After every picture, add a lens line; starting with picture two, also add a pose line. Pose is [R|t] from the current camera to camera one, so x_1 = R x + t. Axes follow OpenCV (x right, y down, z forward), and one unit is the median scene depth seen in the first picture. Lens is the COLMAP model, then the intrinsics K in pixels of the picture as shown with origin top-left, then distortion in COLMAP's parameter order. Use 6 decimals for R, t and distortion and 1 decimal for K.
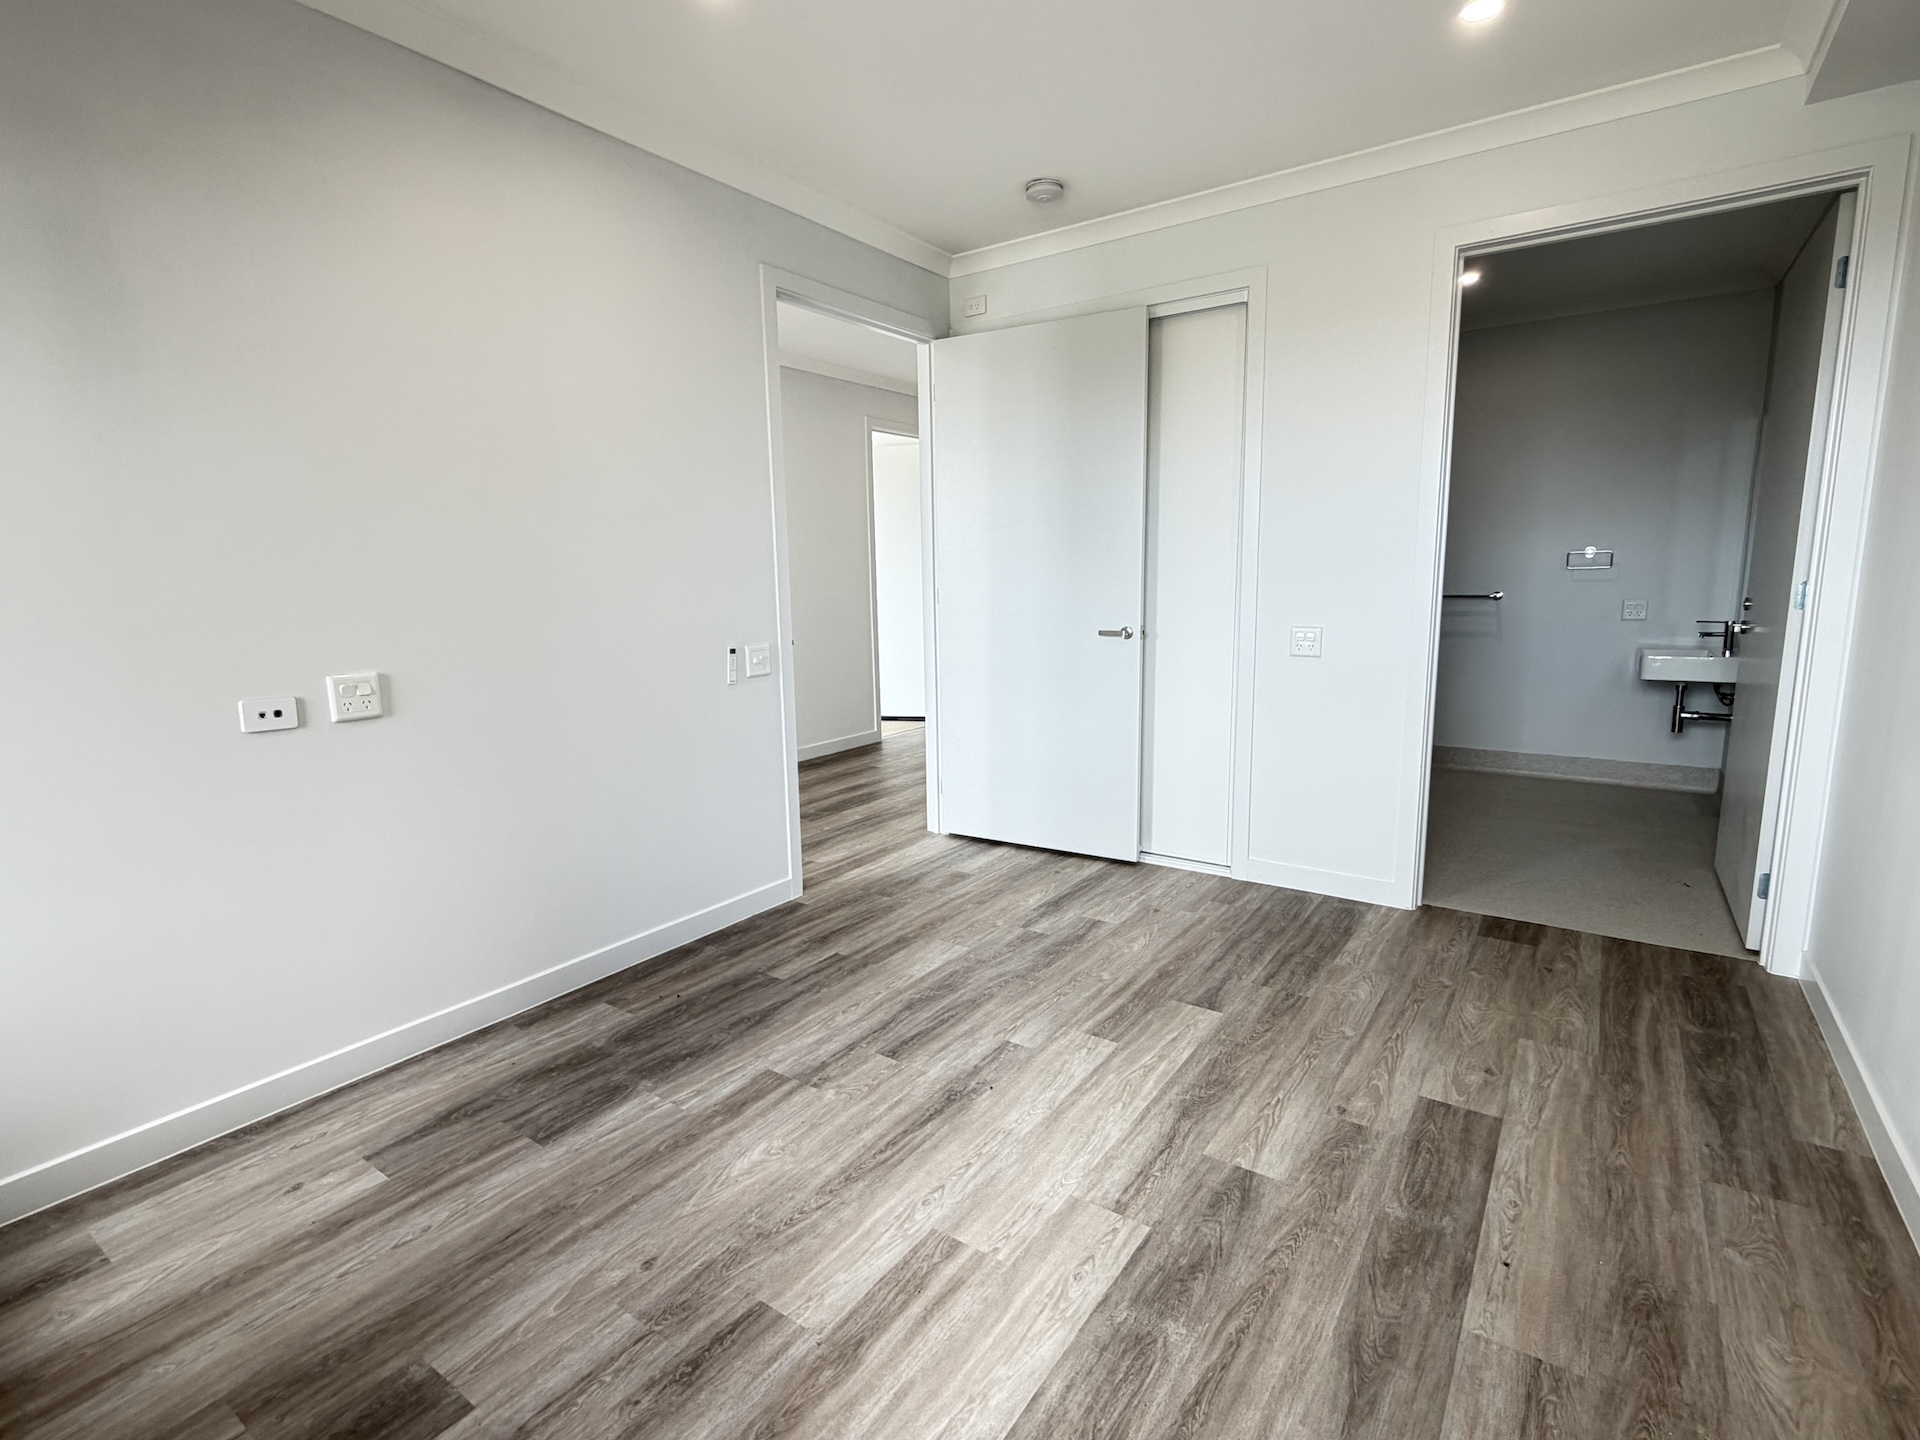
lens RADIAL K [[927.7, 0, 960.9], [0, 927.7, 718.9], [0, 0, 1]] dist [0.001319, -0.000006]
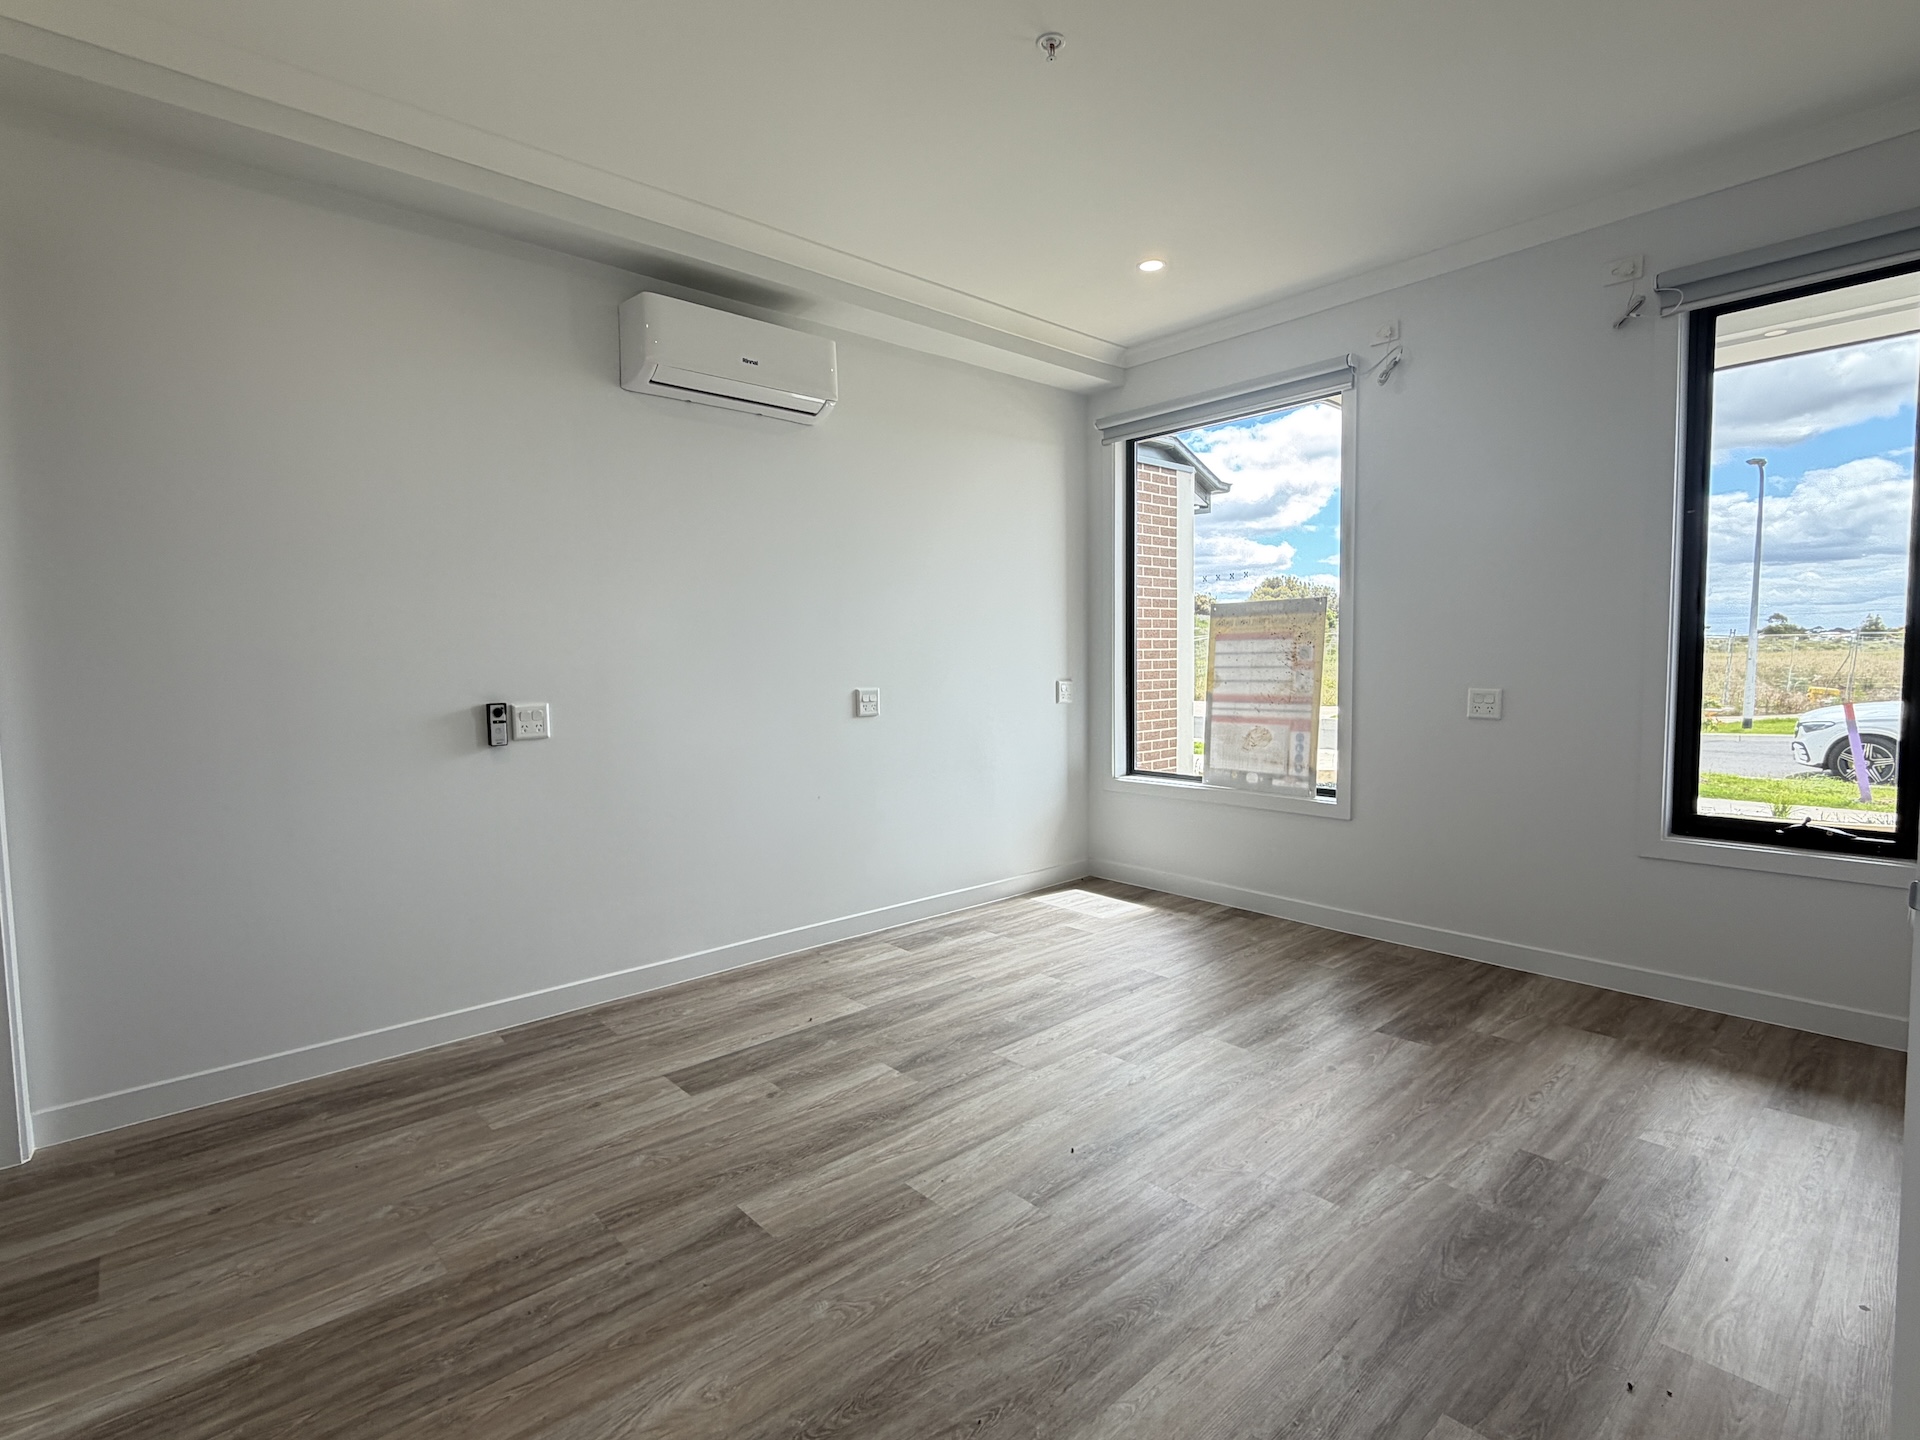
lens RADIAL K [[927.7, 0, 951.9], [0, 927.7, 719.7], [0, 0, 1]] dist [0.001319, -0.000006]
pose [[-0.970733, 0.014792, 0.239707, -0.080294], [0.068243, 0.973948, 0.216261, -0.244345], [-0.230263, 0.226290, -0.946452, 1.807307]]
